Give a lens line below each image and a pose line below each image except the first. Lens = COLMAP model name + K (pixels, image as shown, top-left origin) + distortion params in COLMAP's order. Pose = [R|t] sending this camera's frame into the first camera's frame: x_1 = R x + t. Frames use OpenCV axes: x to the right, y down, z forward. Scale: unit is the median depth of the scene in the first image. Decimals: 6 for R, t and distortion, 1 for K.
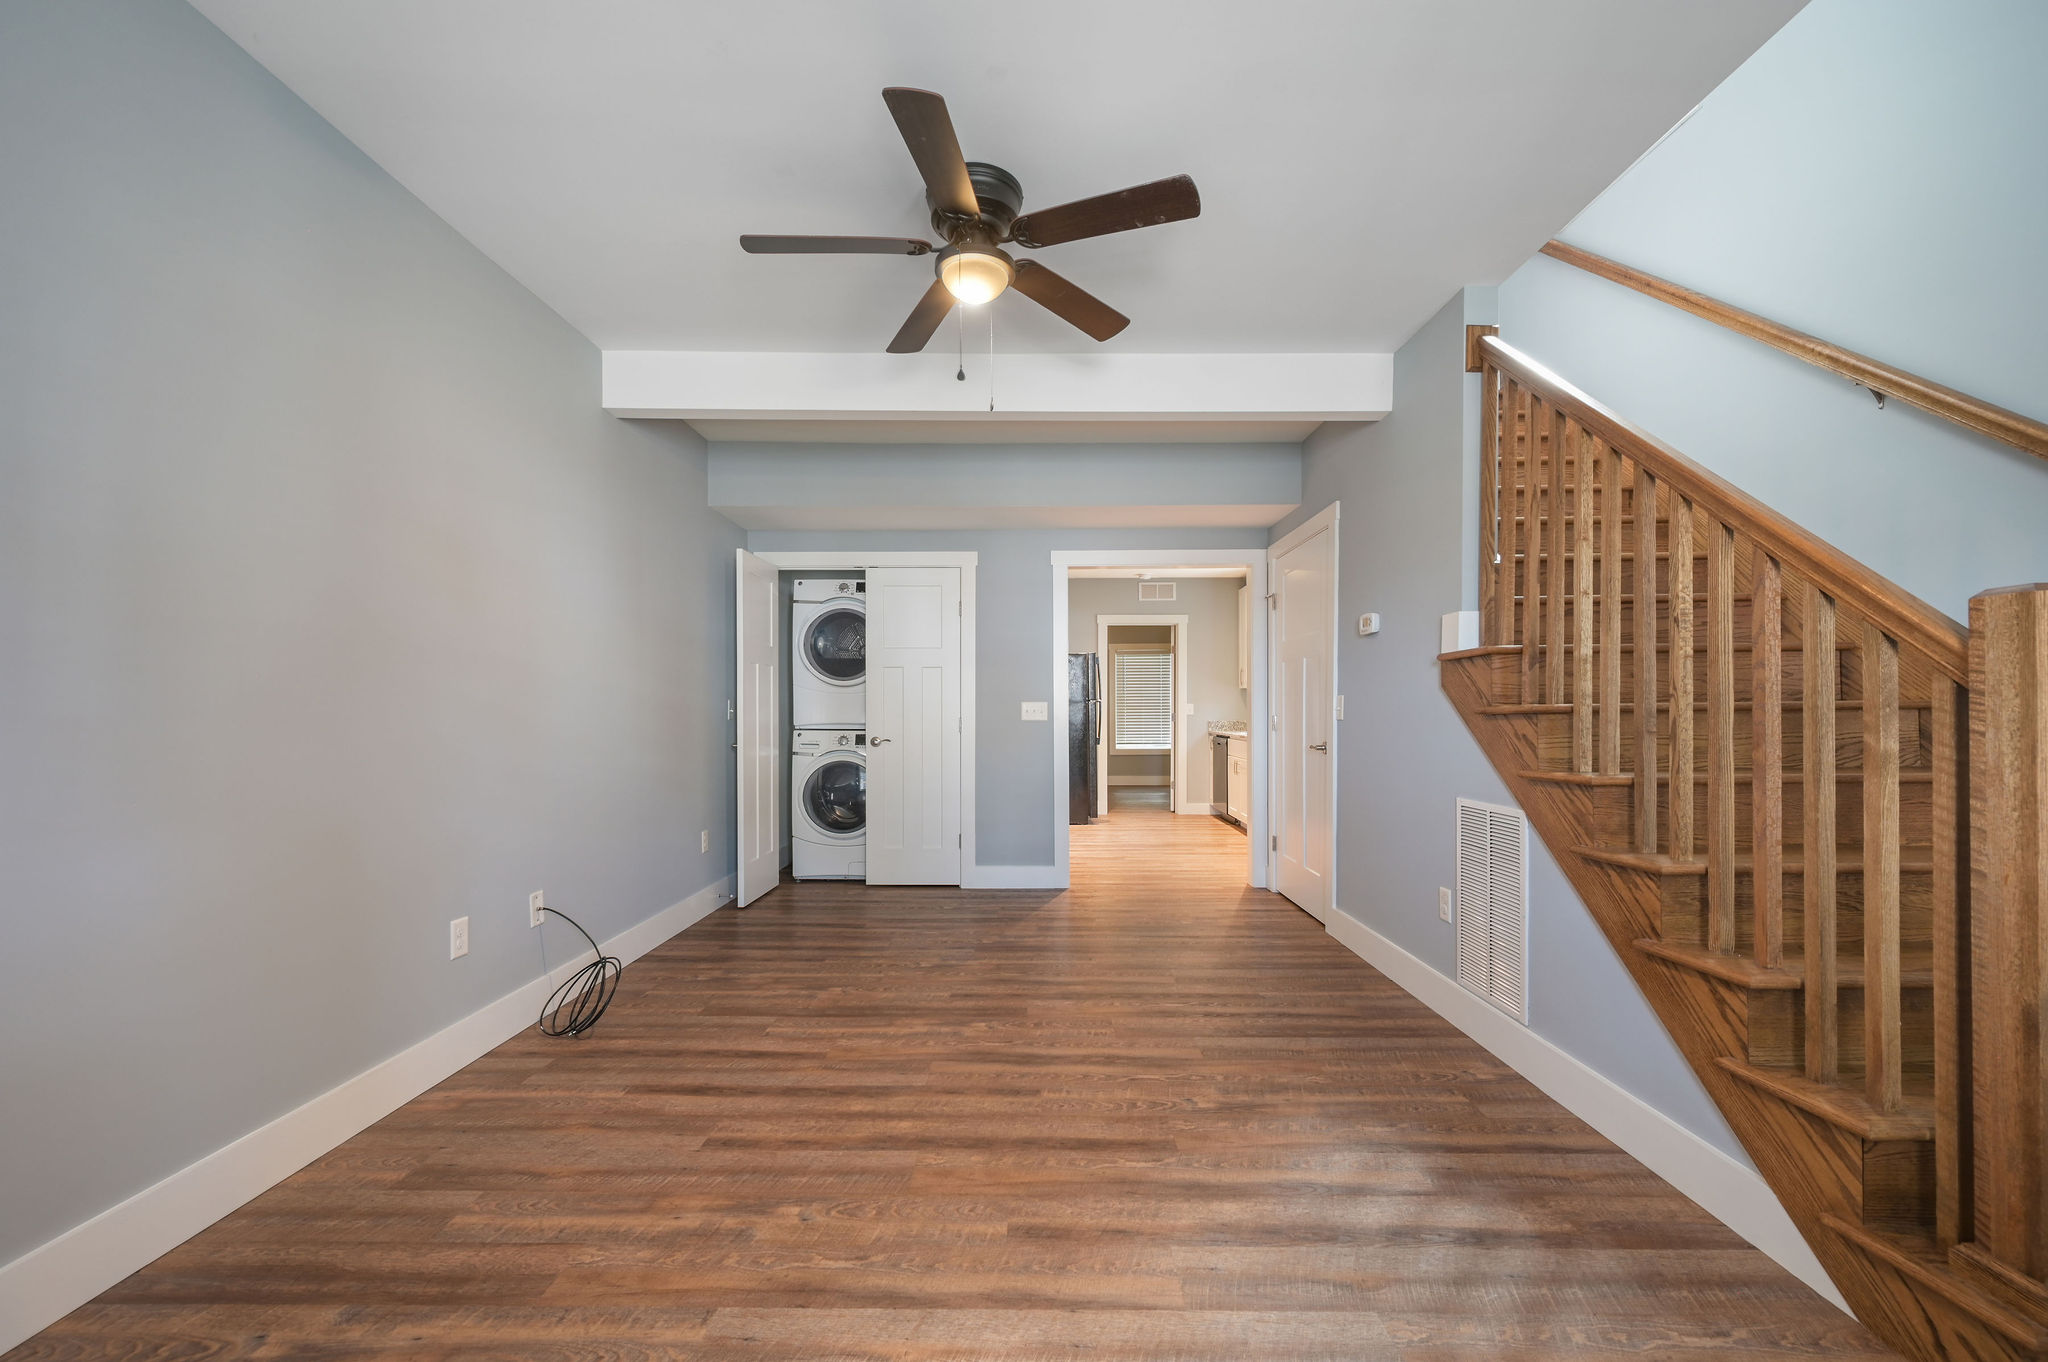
lens RADIAL K [[816.6, 0, 1025.0], [0, 816.6, 716.4], [0, 0, 1]] dist [-0.001045, 0.000041]
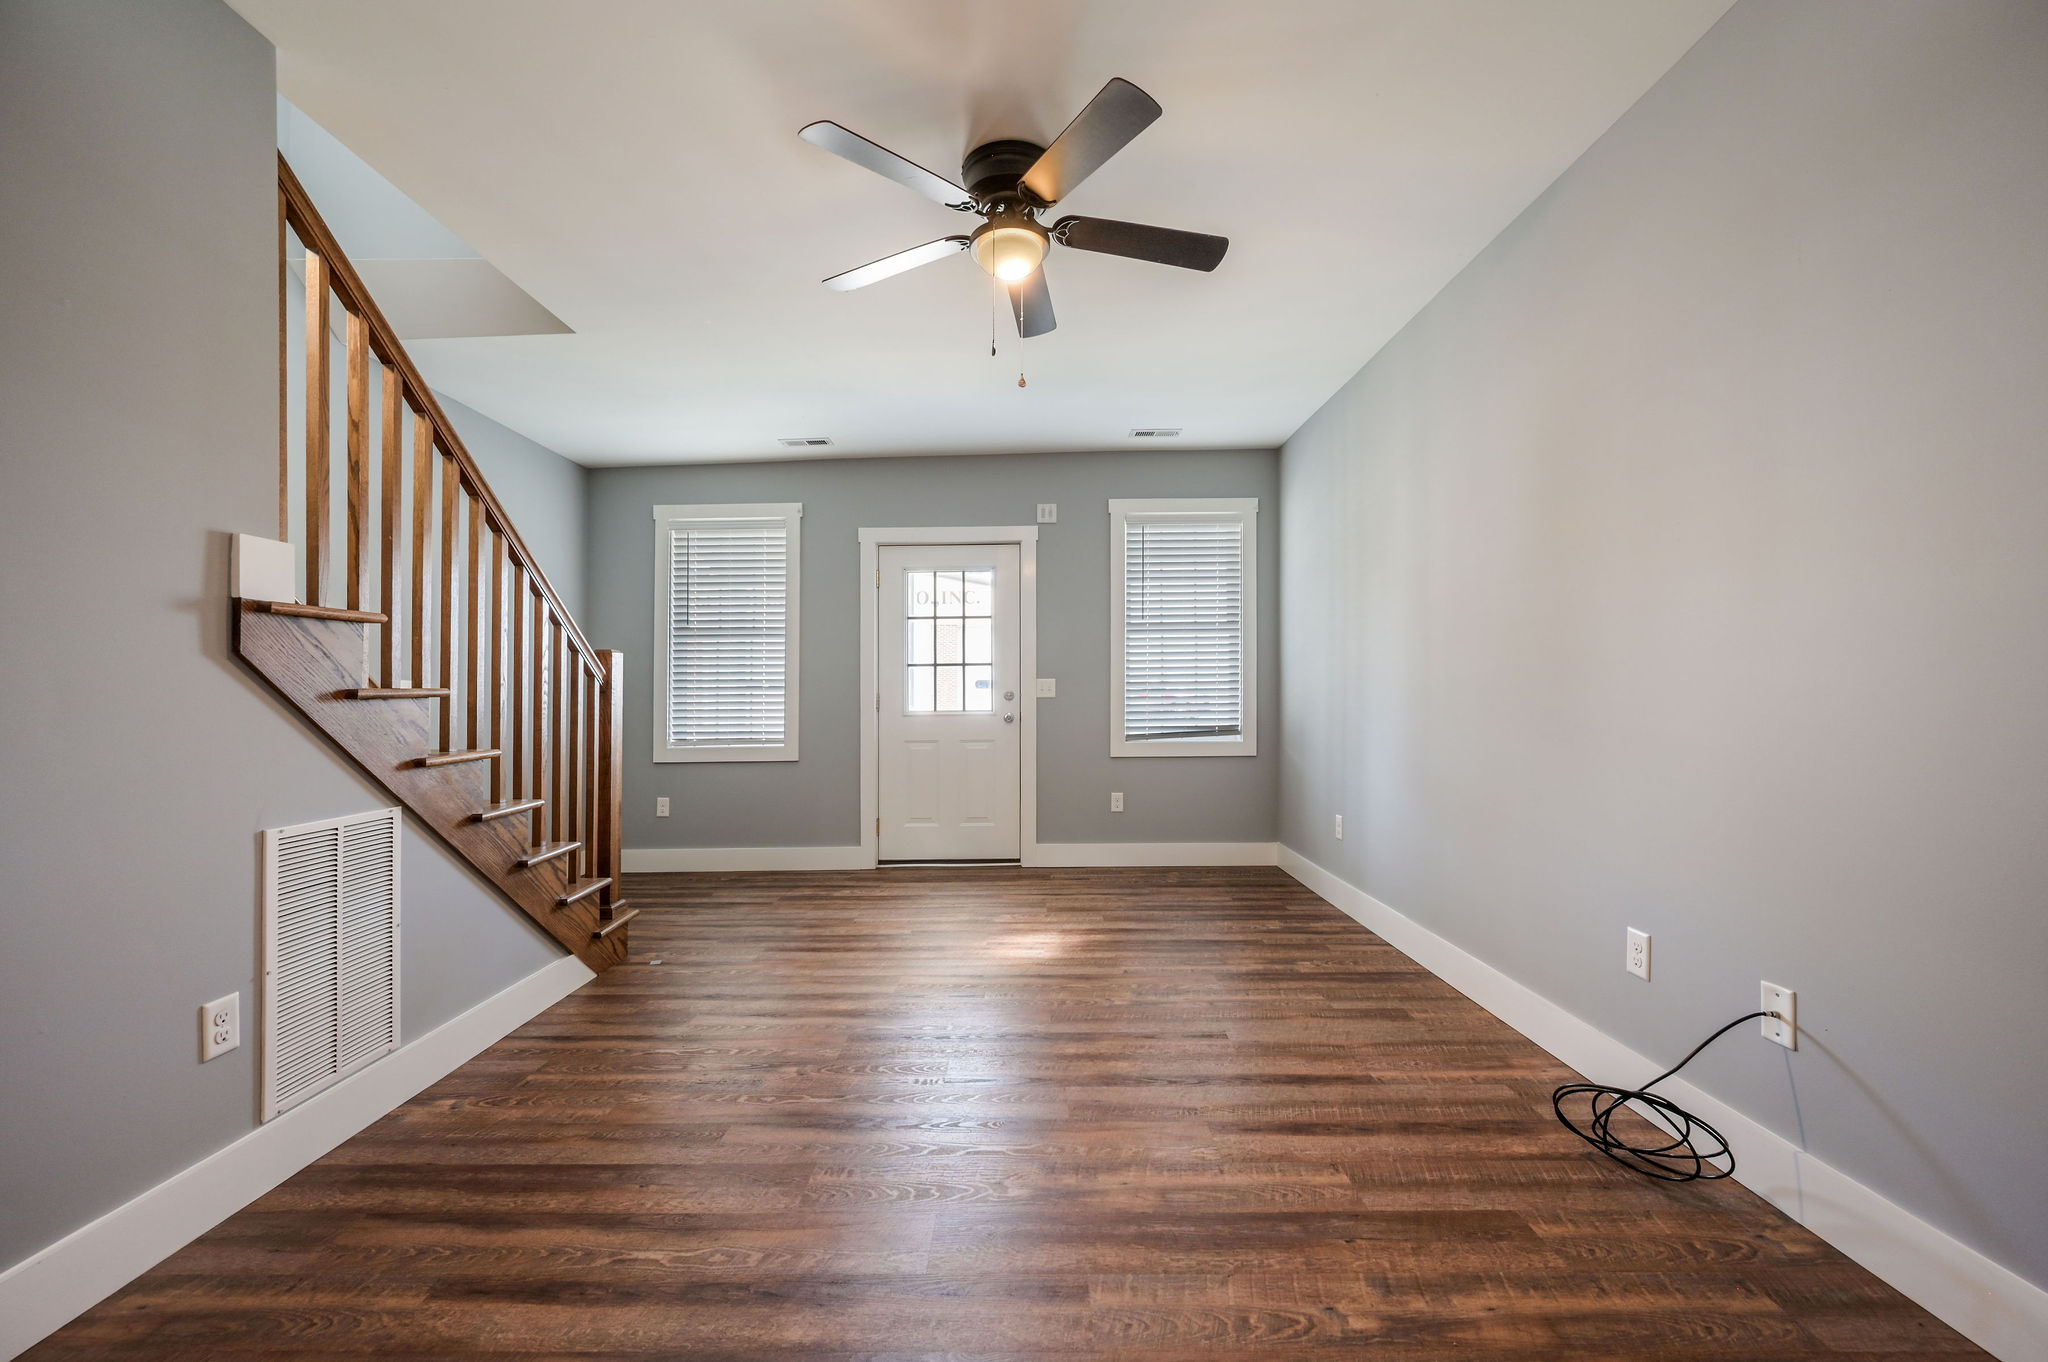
lens RADIAL K [[805.1, 0, 1024.0], [0, 805.1, 681.0], [0, 0, 1]] dist [-0.000353, -0.000058]
pose [[-0.999902, 0.013080, -0.004925, -0.076837], [0.013155, 0.999793, -0.015532, -0.000353], [0.004721, -0.015595, -0.999867, 1.973066]]
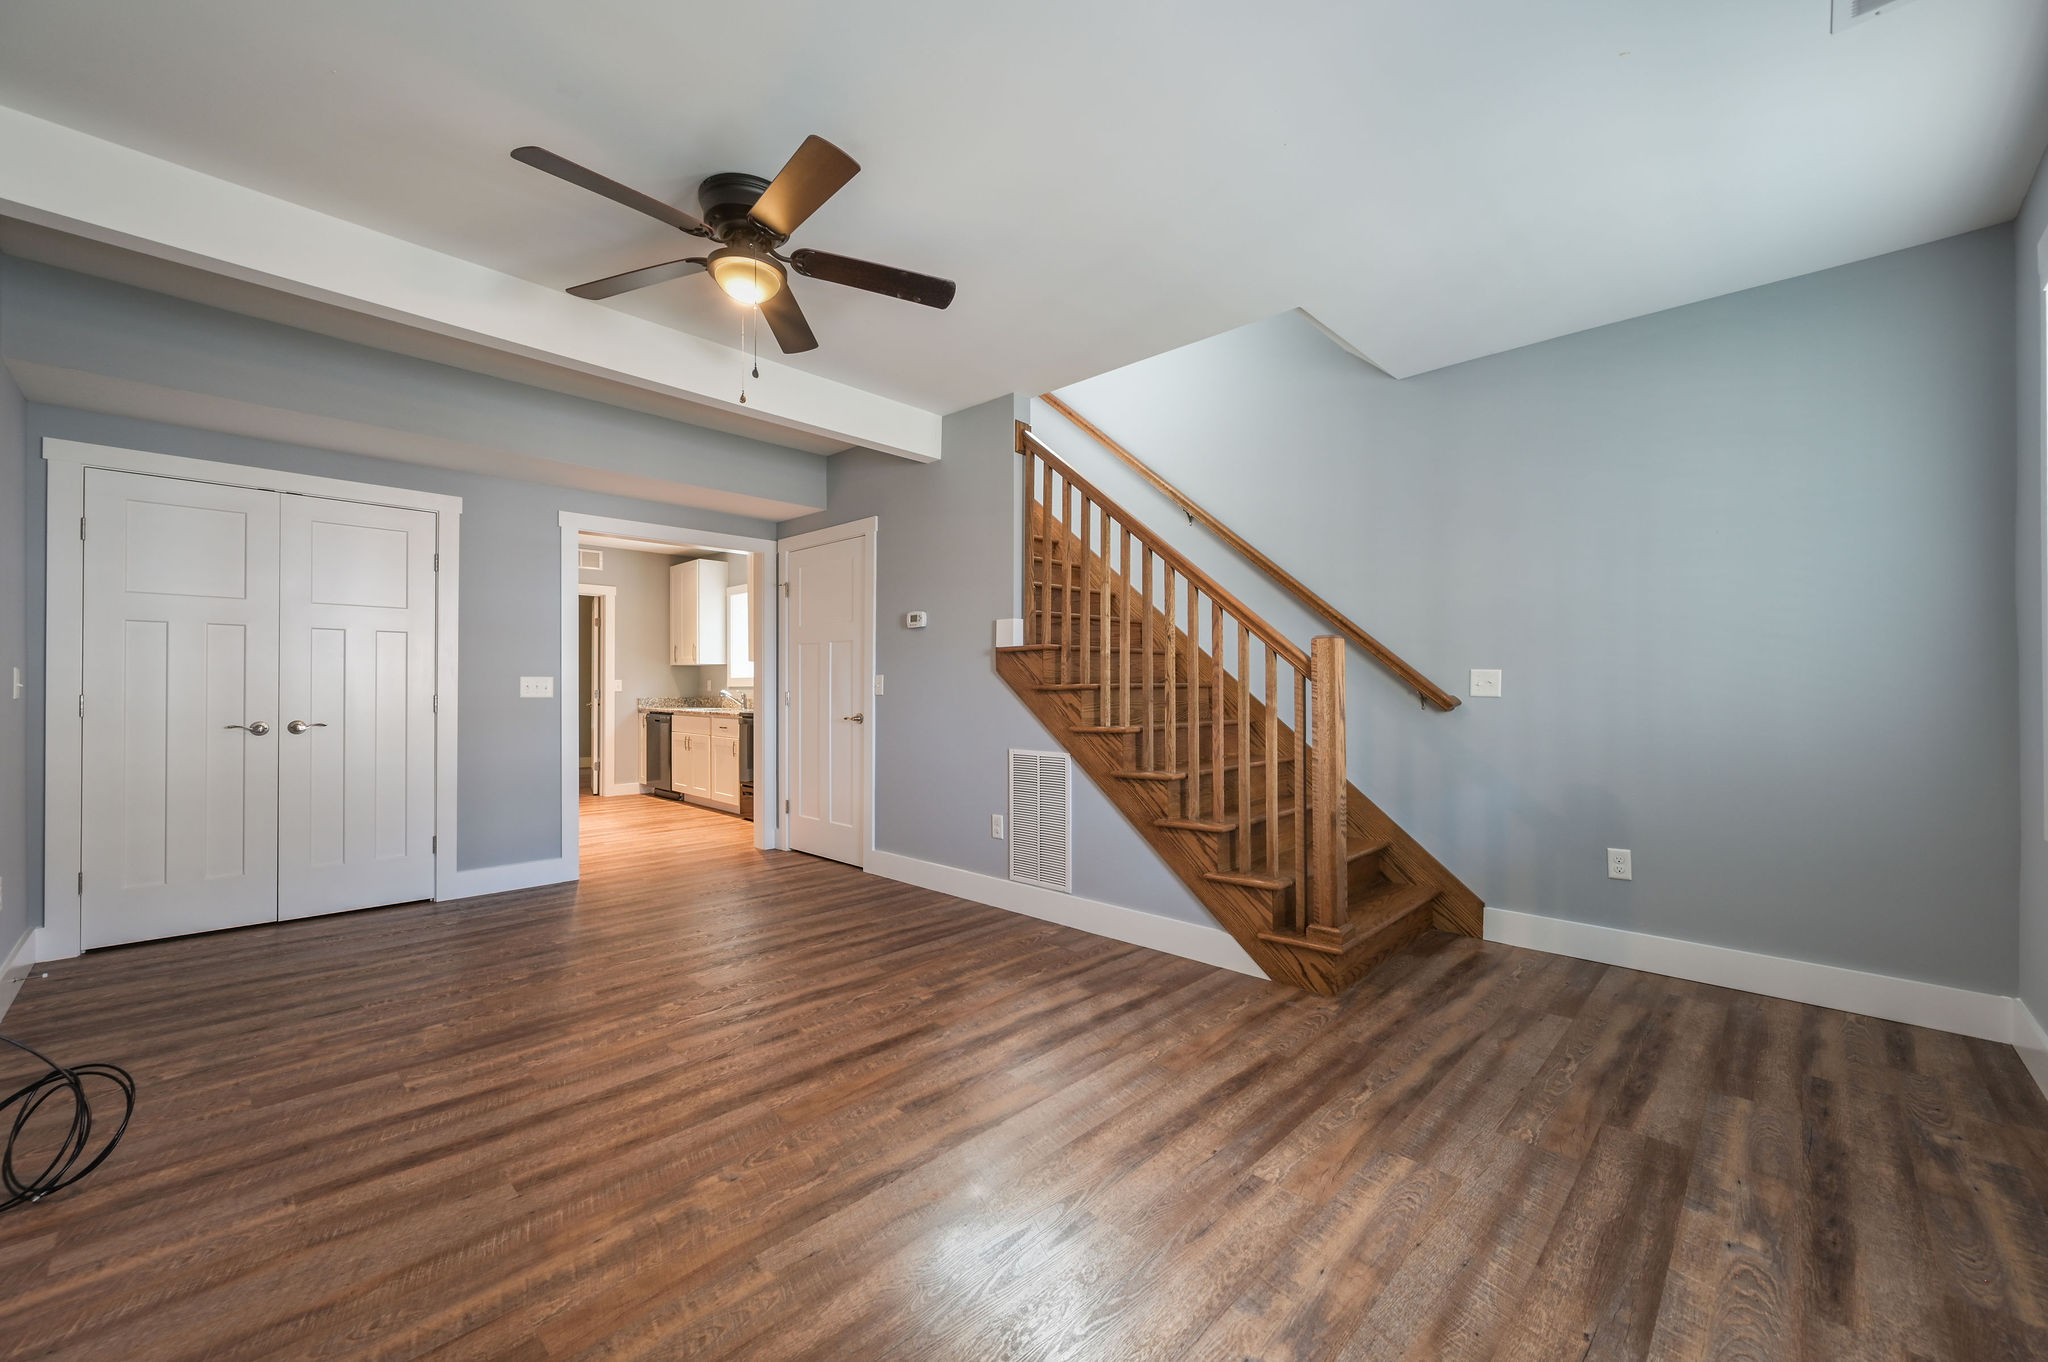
lens RADIAL K [[805.1, 0, 1024.0], [0, 805.1, 681.0], [0, 0, 1]] dist [-0.000353, -0.000058]
pose [[0.687064, 0.008989, 0.726541, -0.571963], [0.002093, 0.999895, -0.014349, 0.001507], [-0.726594, 0.011379, 0.686973, 0.020279]]
